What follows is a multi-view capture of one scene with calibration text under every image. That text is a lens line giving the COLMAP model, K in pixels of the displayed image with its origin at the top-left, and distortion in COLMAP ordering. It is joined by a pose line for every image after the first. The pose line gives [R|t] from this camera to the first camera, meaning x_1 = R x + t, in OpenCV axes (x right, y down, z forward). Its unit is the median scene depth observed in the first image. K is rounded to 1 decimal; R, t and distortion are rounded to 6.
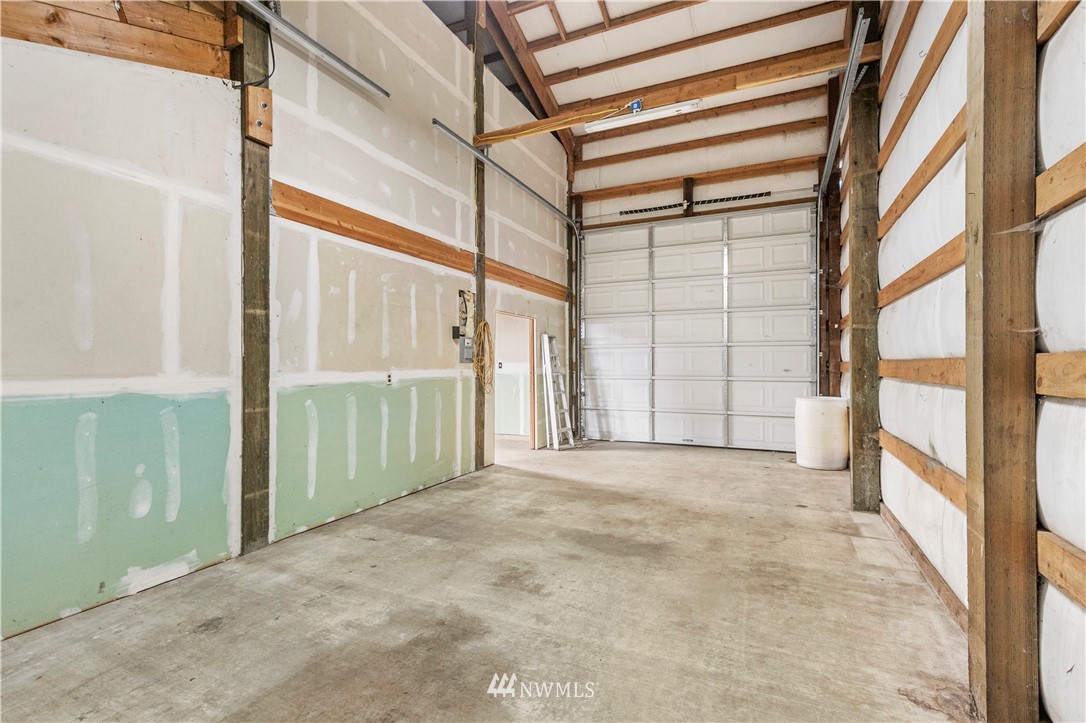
lens RADIAL K [[499.2, 0, 542.7], [0, 499.2, 362.3], [0, 0, 1]] dist [0.004159, -0.001325]
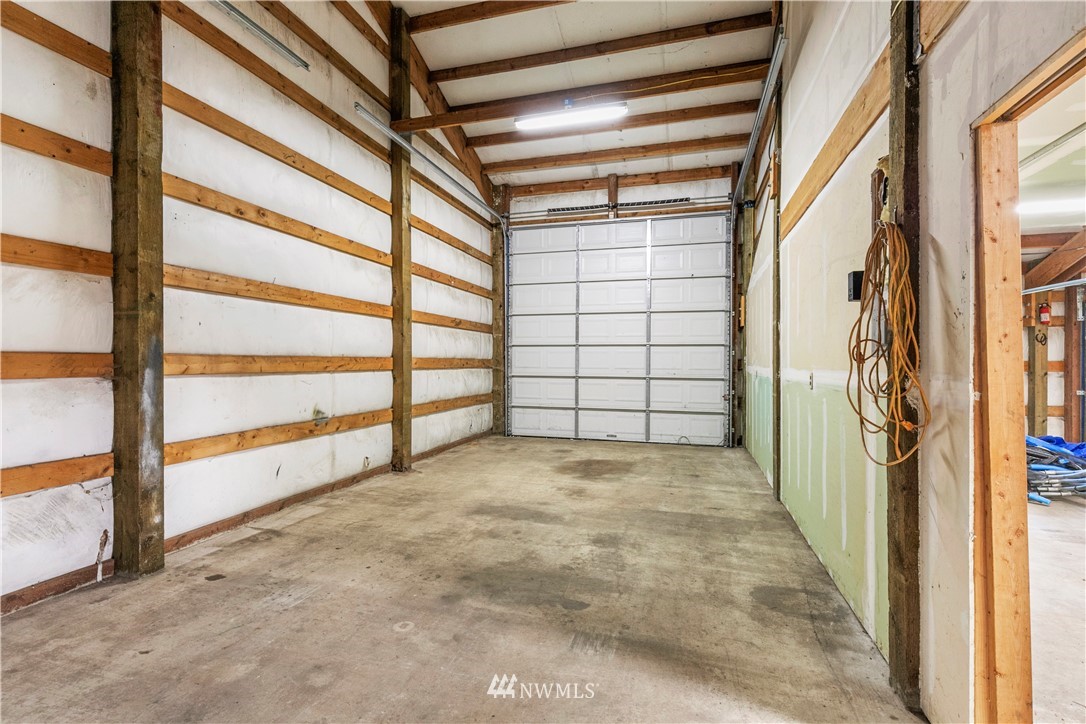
lens RADIAL K [[499.2, 0, 545.1], [0, 499.2, 361.7], [0, 0, 1]] dist [0.004159, -0.001325]
pose [[-0.988010, -0.001757, -0.154377, 0.225478], [-0.001316, 0.999995, -0.002956, 0.009271], [0.154382, -0.002717, -0.988008, 1.978420]]
